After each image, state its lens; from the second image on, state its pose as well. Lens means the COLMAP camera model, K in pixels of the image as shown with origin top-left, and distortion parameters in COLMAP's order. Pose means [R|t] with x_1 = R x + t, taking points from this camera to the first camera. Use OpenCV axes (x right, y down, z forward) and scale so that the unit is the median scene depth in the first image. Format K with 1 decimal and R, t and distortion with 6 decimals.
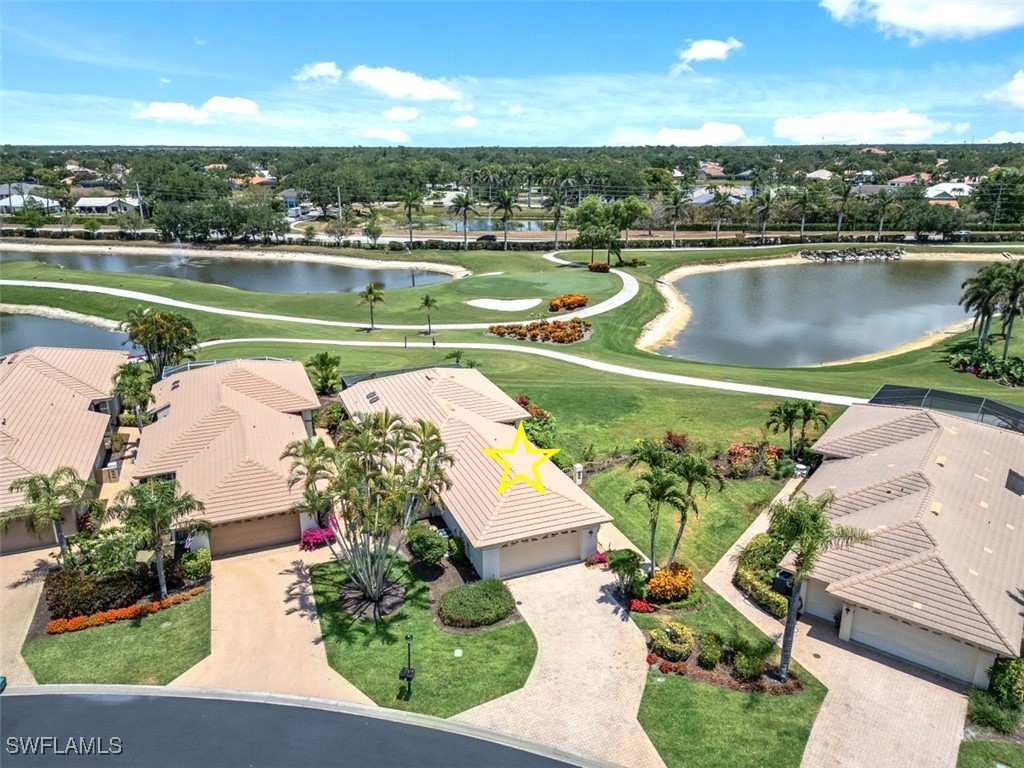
lens RADIAL K [[748.7, 0, 512.0], [0, 748.7, 384.0], [0, 0, 1]] dist [0.013383, 0.001643]
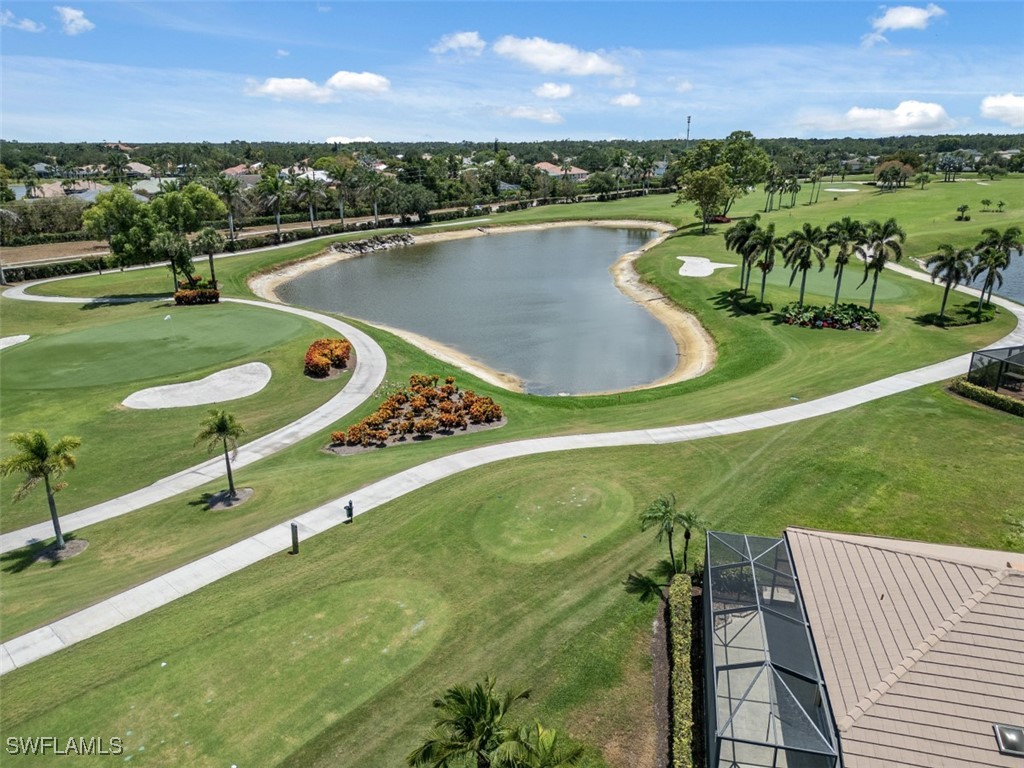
lens RADIAL K [[748.7, 0, 512.0], [0, 748.7, 384.0], [0, 0, 1]] dist [0.013383, 0.001643]
pose [[0.568731, -0.246601, 0.784687, -0.749369], [0.254454, 0.959950, 0.117256, -0.310715], [-0.782176, 0.132979, 0.608702, 1.479172]]
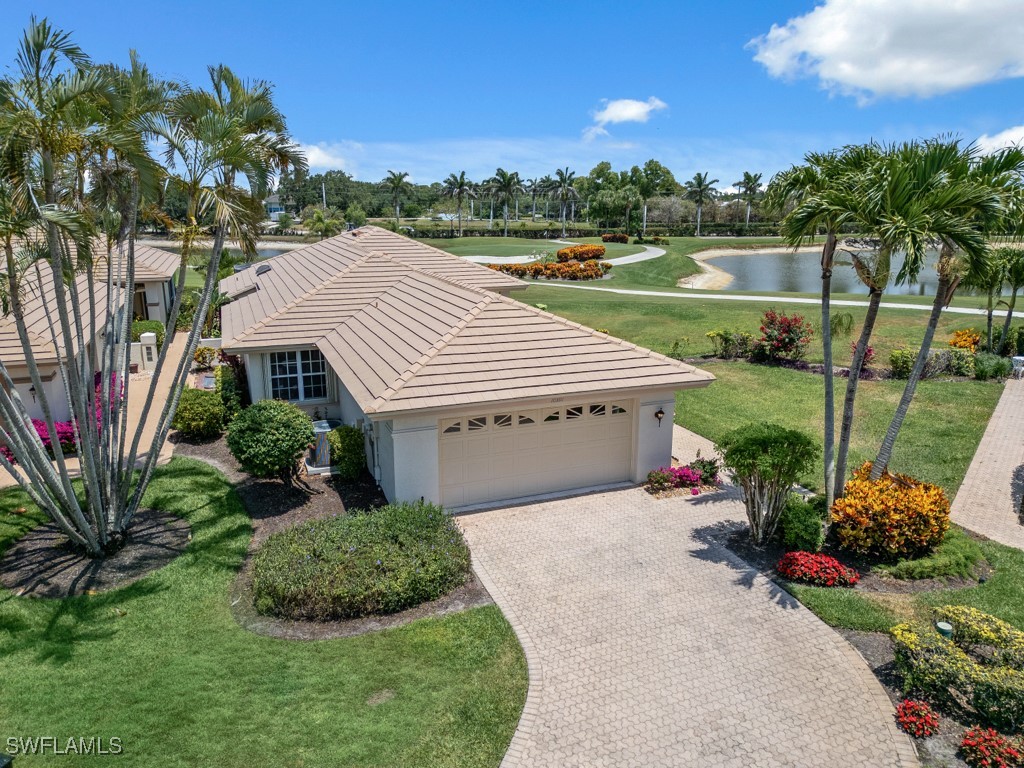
lens RADIAL K [[748.7, 0, 512.0], [0, 748.7, 384.0], [0, 0, 1]] dist [0.013383, 0.001643]
pose [[0.999964, 0.004448, -0.007225, 0.024241], [-0.004932, 0.997650, -0.068344, 0.209126], [0.006904, 0.068377, 0.997636, 0.568038]]
